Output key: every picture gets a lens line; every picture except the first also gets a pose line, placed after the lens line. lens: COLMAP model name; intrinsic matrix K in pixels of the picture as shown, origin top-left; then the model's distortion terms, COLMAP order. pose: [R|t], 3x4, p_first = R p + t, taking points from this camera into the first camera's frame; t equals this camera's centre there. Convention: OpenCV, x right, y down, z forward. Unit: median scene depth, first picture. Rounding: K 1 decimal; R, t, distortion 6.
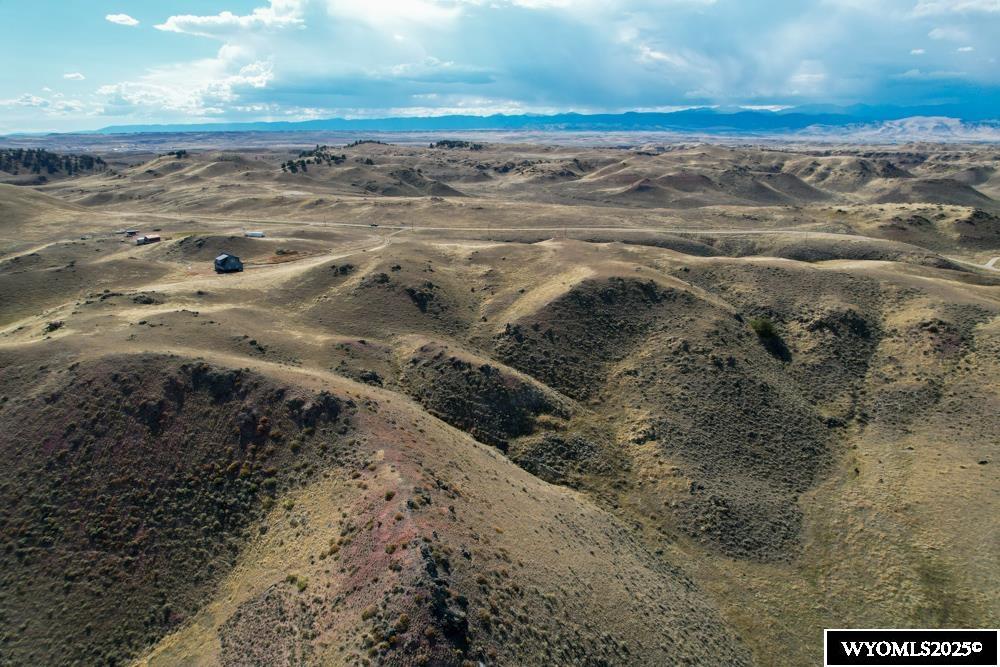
lens RADIAL K [[634.7, 0, 504.5], [0, 634.7, 333.7], [0, 0, 1]] dist [-0.092426, 0.071540]
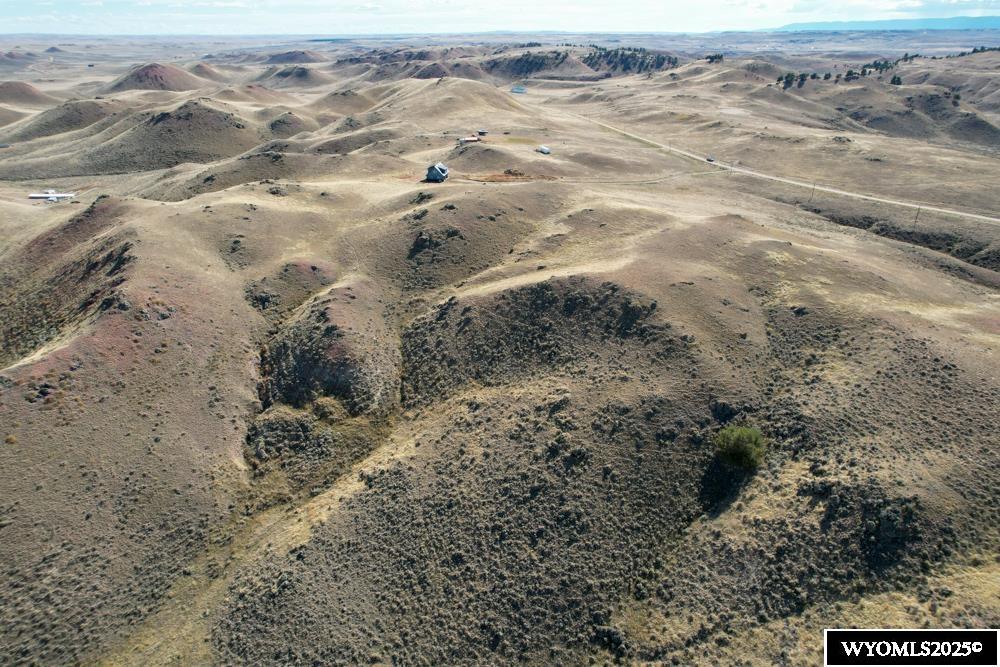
lens RADIAL K [[650.5, 0, 500.0], [0, 650.5, 333.5], [0, 0, 1]] dist [-0.086206, 0.085255]
pose [[0.596502, 0.339337, -0.727348, 0.723977], [-0.241914, 0.940097, 0.240199, -0.202833], [0.765286, 0.032676, 0.642860, 0.511571]]
